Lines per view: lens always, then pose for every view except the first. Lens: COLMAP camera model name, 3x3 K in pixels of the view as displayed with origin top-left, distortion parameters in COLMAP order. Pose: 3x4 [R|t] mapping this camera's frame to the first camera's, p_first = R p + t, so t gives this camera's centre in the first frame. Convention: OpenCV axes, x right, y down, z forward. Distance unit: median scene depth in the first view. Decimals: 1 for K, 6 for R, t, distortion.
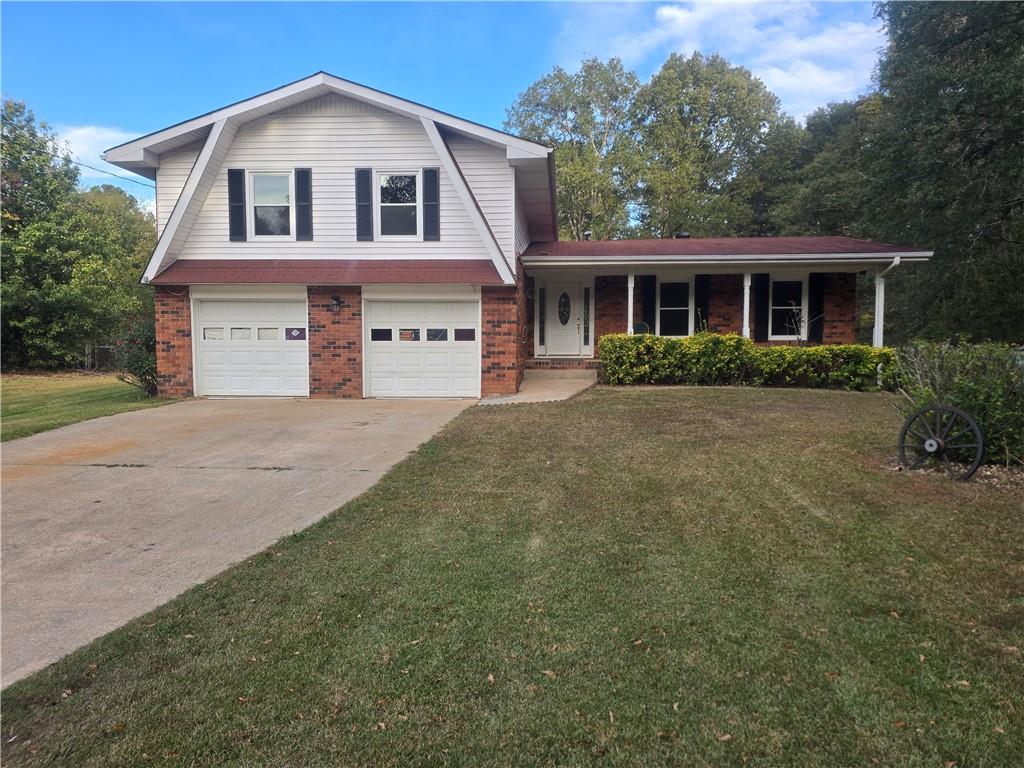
lens RADIAL K [[698.9, 0, 519.6], [0, 698.9, 384.7], [0, 0, 1]] dist [0.064380, -0.059161]
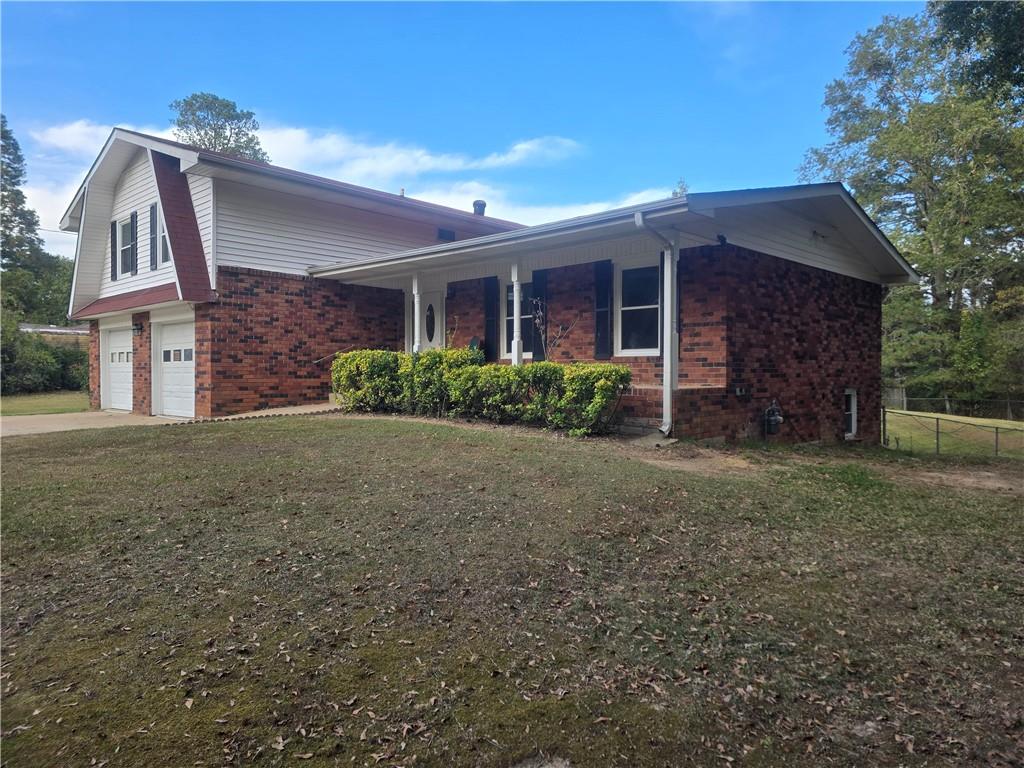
lens RADIAL K [[698.9, 0, 519.6], [0, 698.9, 384.7], [0, 0, 1]] dist [0.064380, -0.059161]
pose [[0.760028, 0.008849, -0.649830, 0.911504], [-0.037147, 0.998864, -0.029845, -0.016165], [0.648828, 0.046822, 0.759494, 0.540060]]
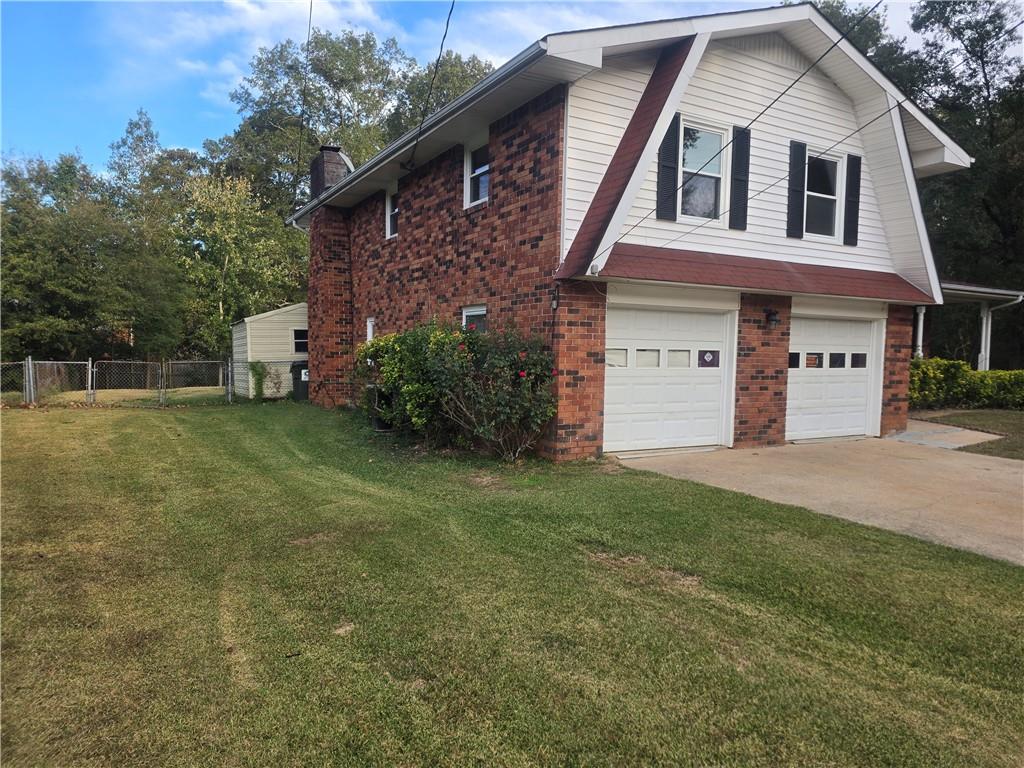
lens RADIAL K [[689.7, 0, 509.5], [0, 689.7, 387.9], [0, 0, 1]] dist [0.111462, -0.139123]
pose [[0.832985, -0.017448, 0.553021, -0.891489], [0.019640, 0.999805, 0.001962, -0.048761], [-0.552947, 0.009227, 0.833165, 0.532437]]
